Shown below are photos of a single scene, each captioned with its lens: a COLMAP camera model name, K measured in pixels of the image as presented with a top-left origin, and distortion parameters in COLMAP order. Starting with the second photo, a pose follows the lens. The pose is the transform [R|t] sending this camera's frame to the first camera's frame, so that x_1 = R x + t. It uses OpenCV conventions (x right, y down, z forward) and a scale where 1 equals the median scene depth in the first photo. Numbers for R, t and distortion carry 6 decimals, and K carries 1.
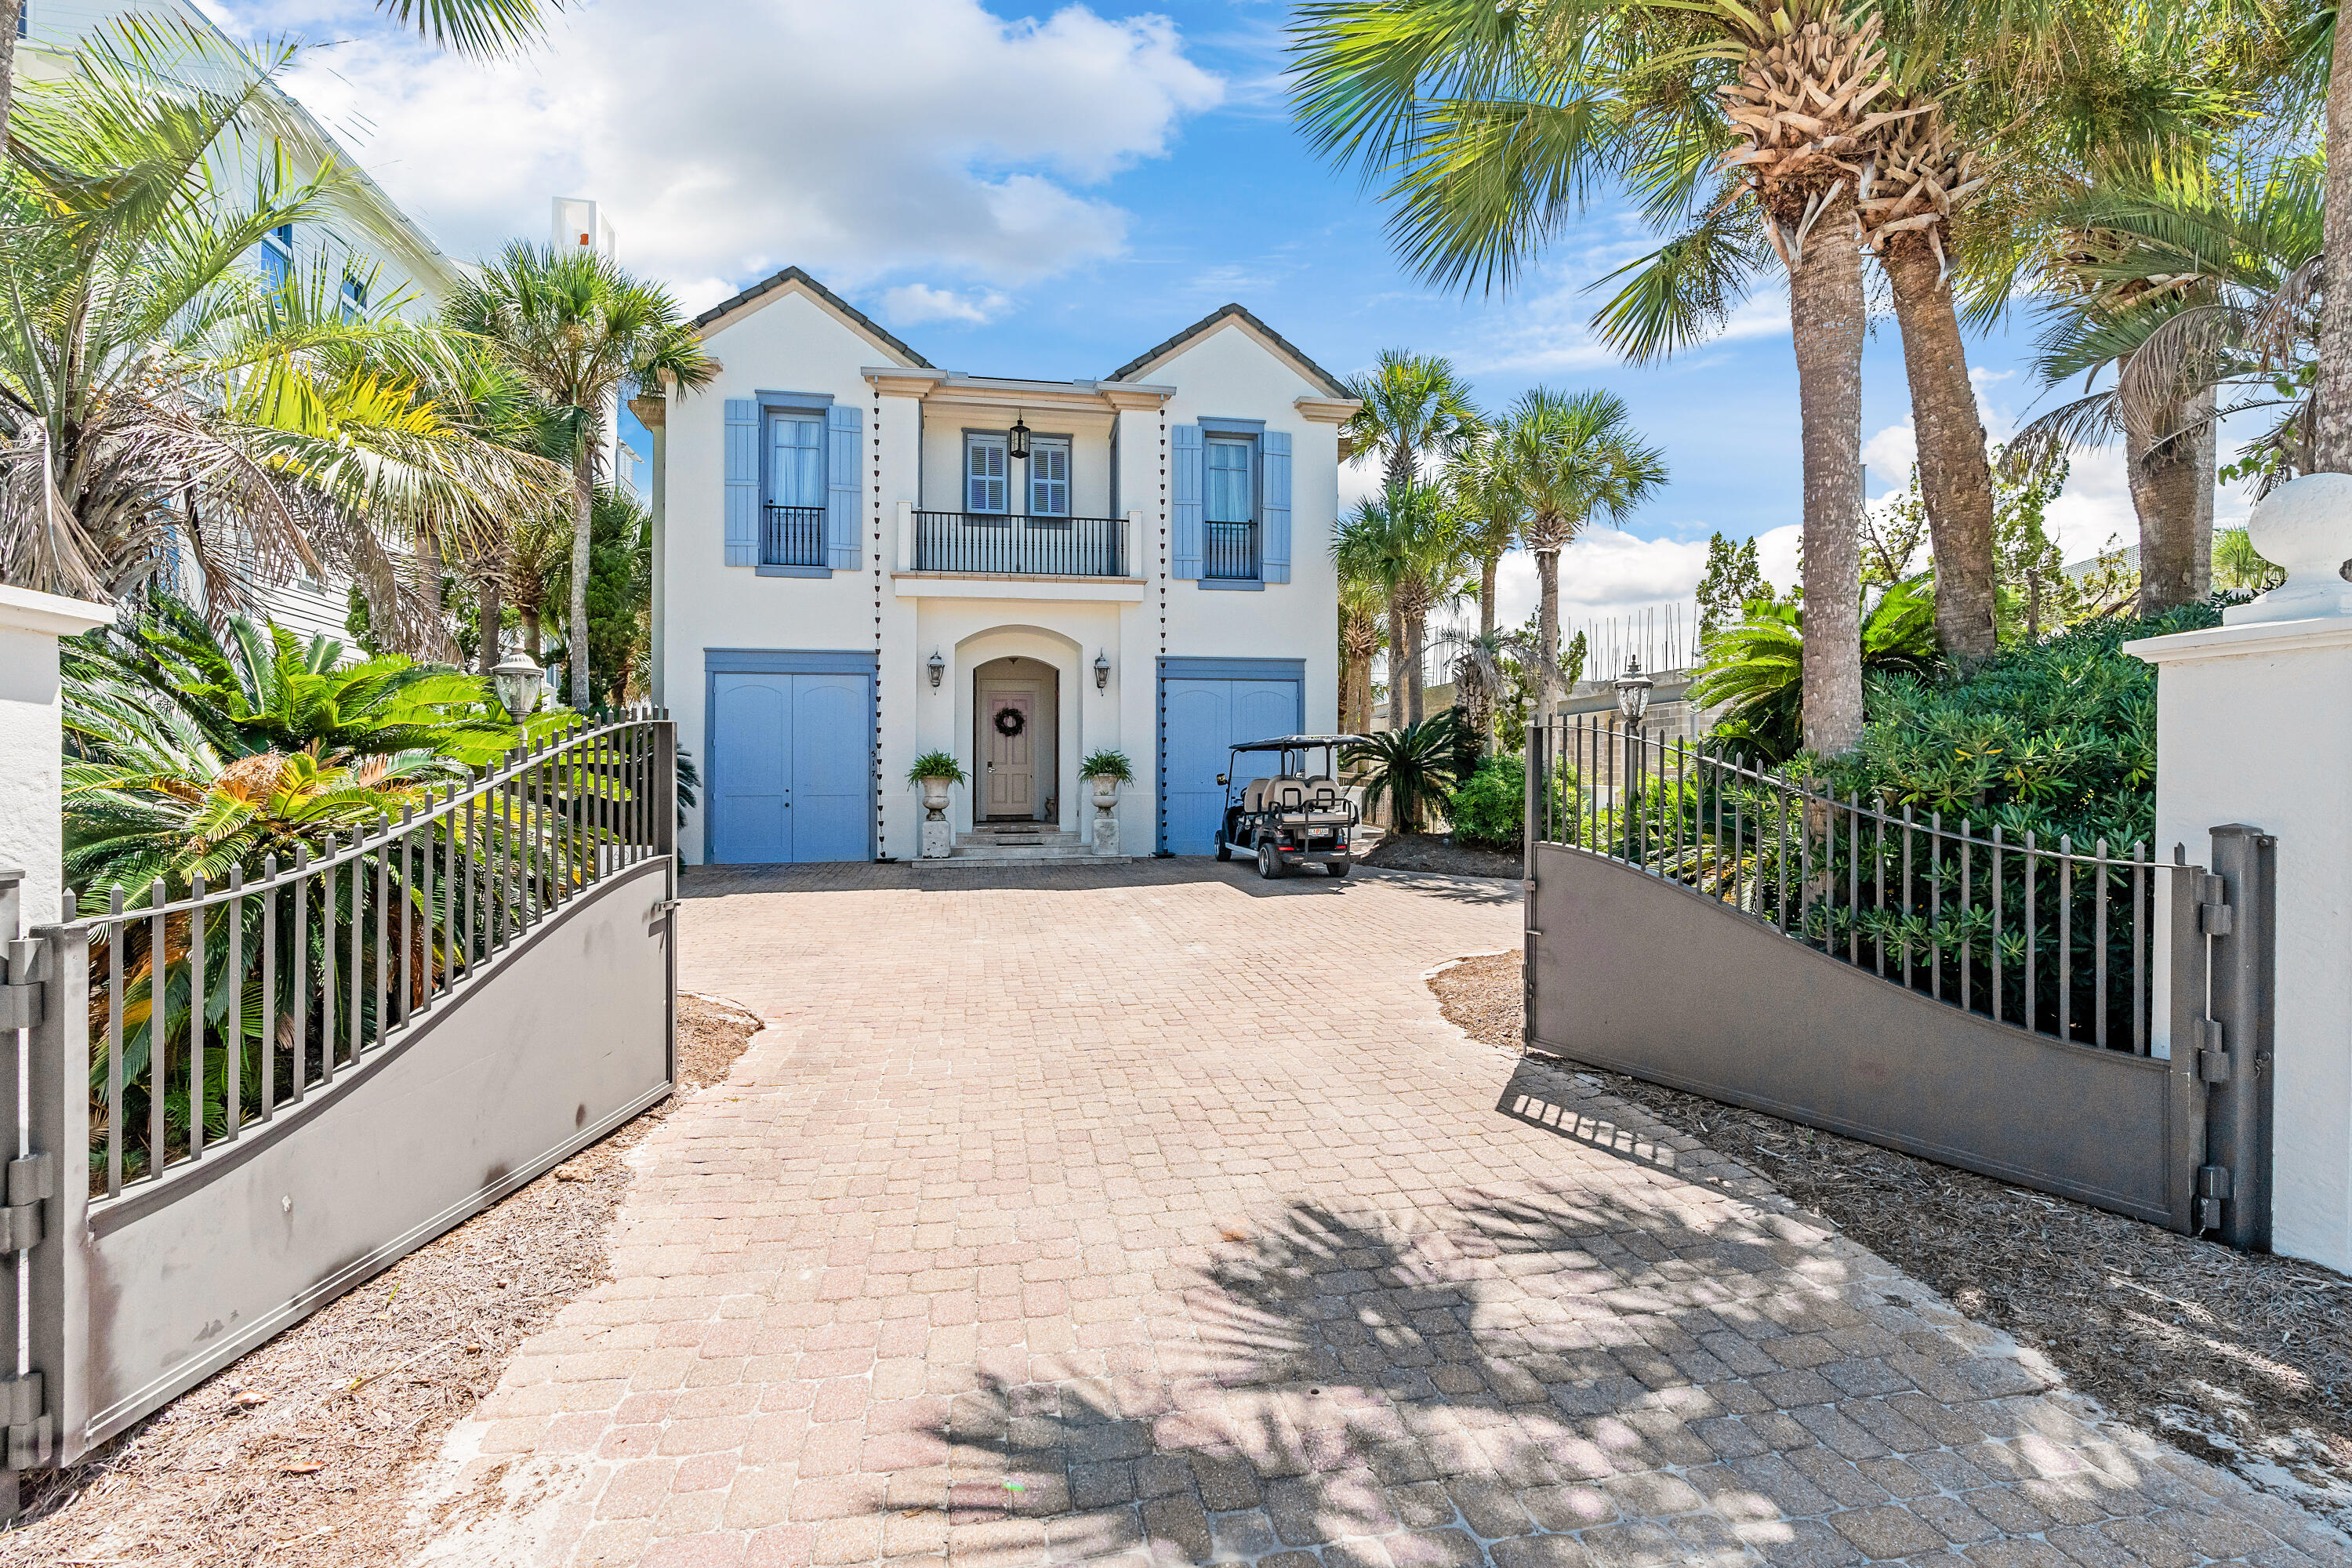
lens RADIAL K [[1059.0, 0, 1179.9], [0, 1059.0, 784.9], [0, 0, 1]] dist [-0.000550, 0.000689]
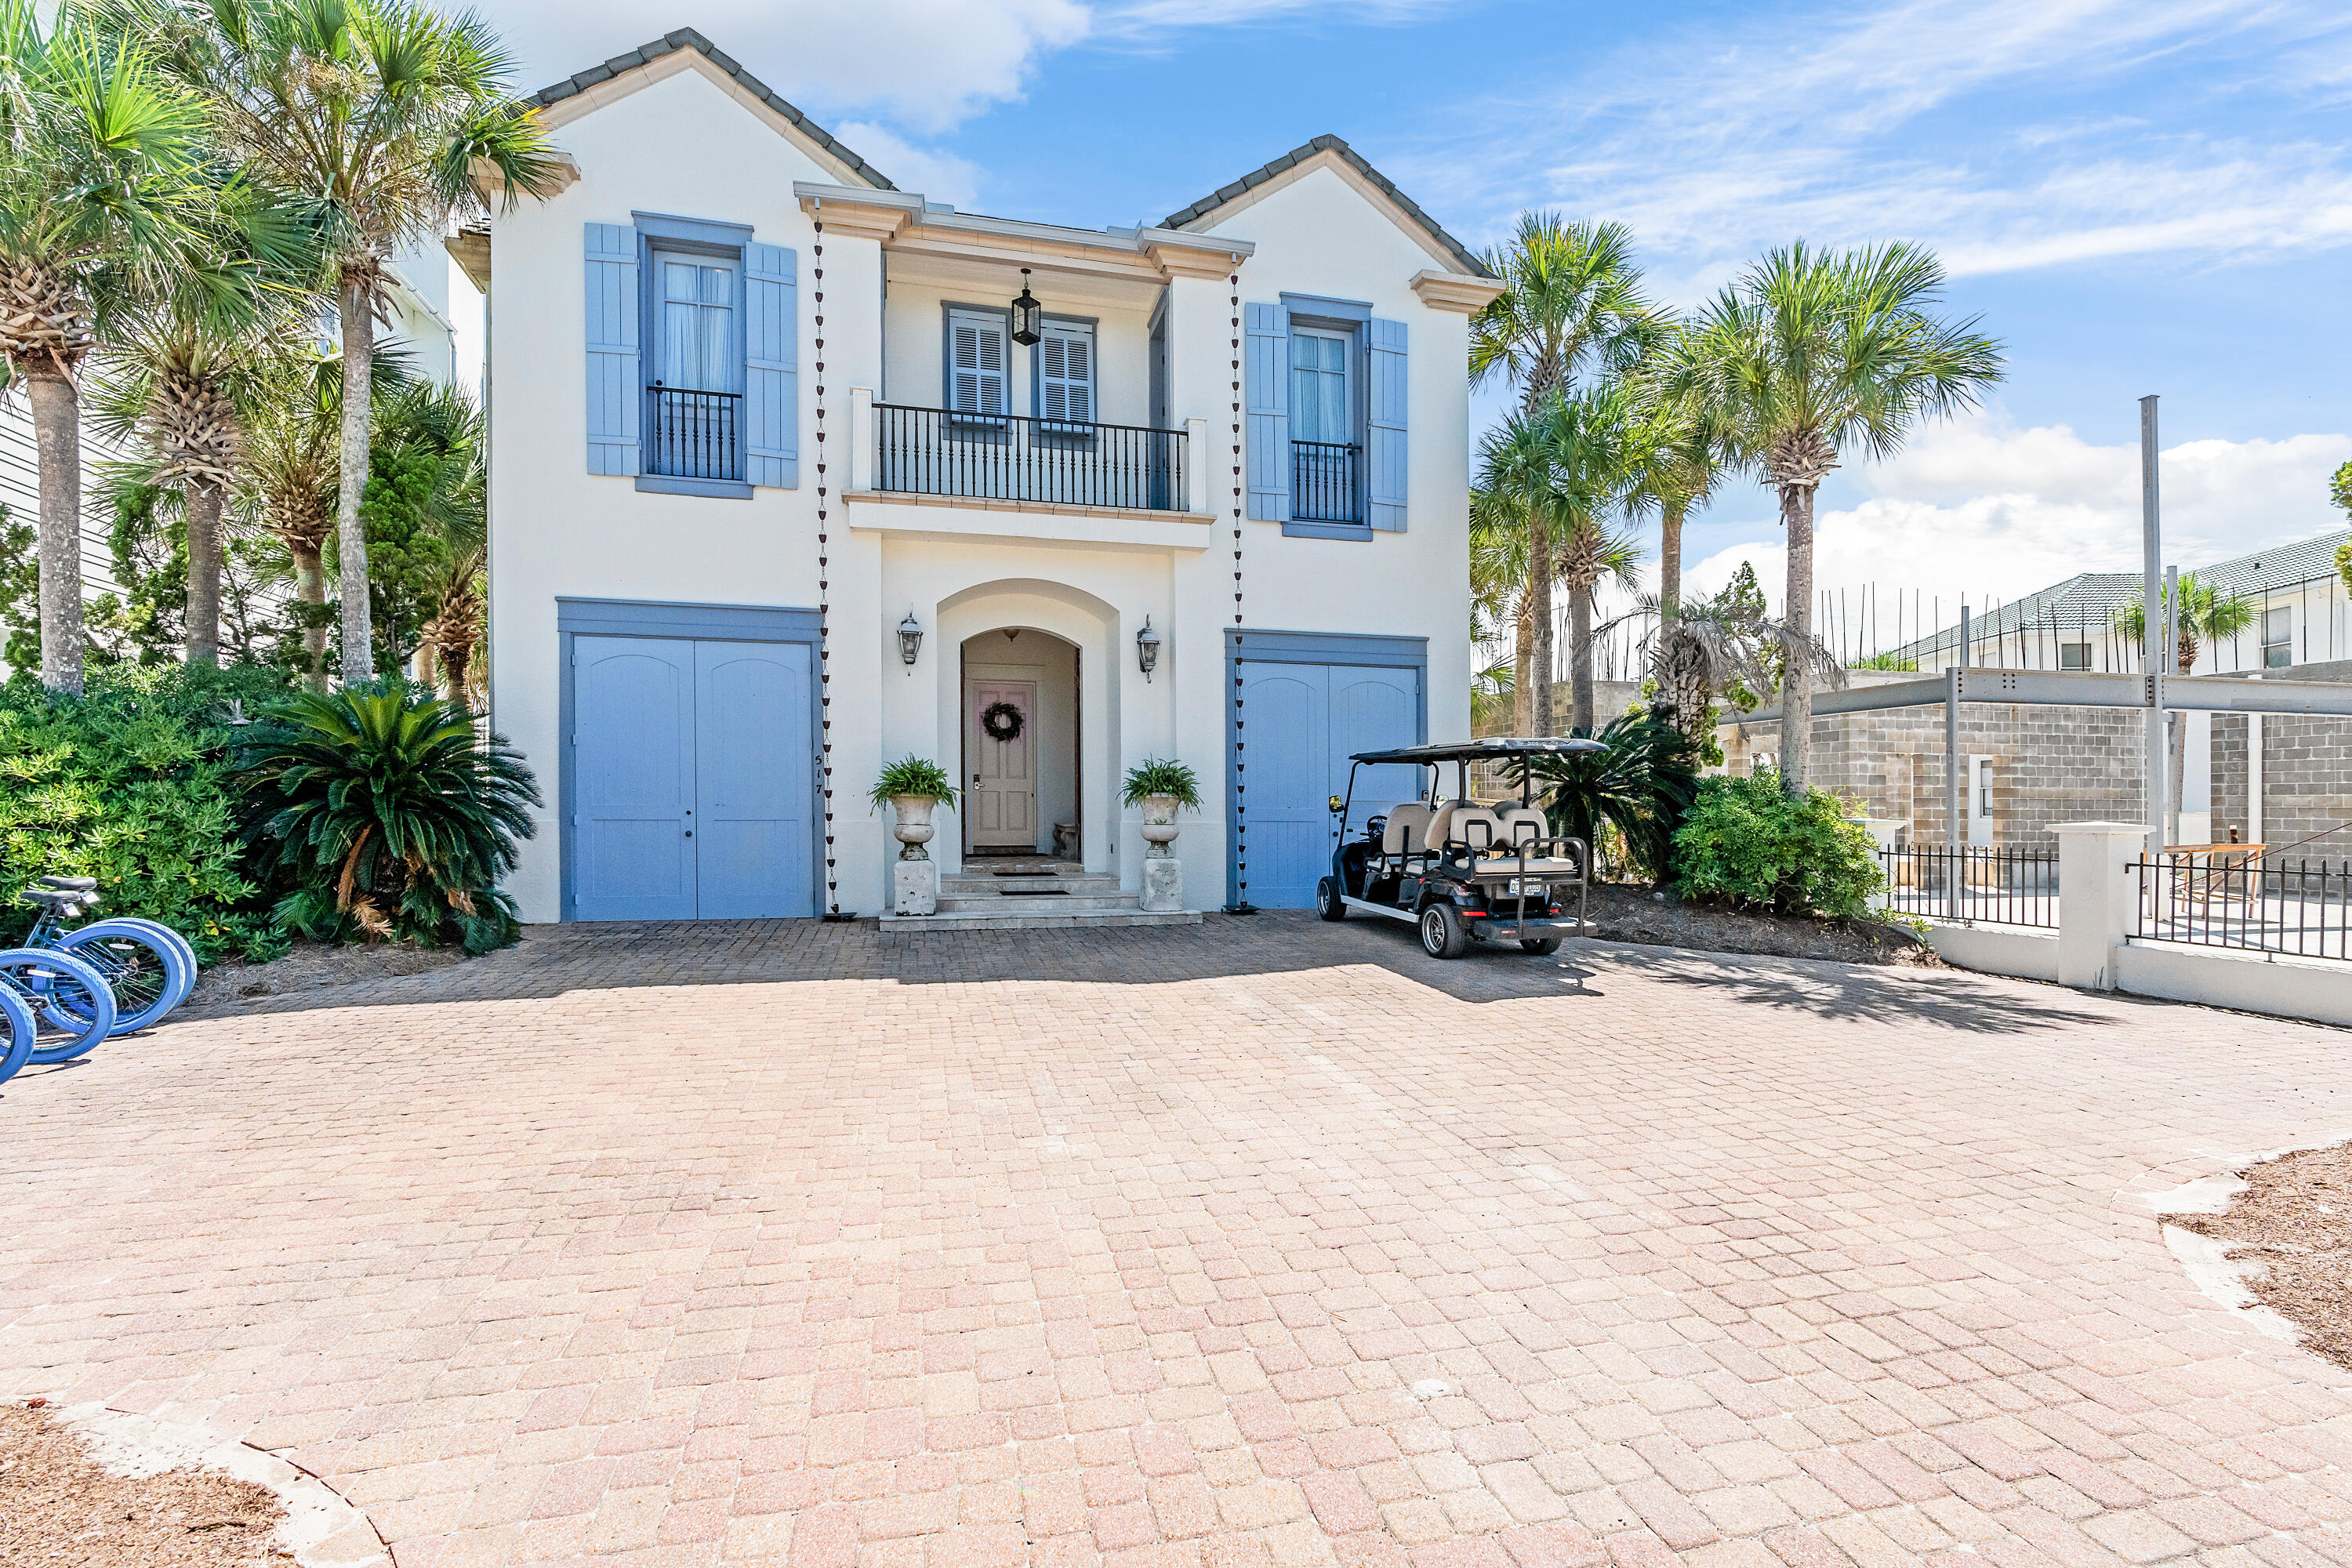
lens RADIAL K [[1079.0, 0, 1216.1], [0, 1079.0, 866.5], [0, 0, 1]] dist [-0.001150, -0.000005]
pose [[0.997038, 0.007250, 0.076567, -0.082894], [-0.011711, 0.998249, 0.057978, -0.003951], [-0.076012, -0.058703, 0.995377, 0.272056]]
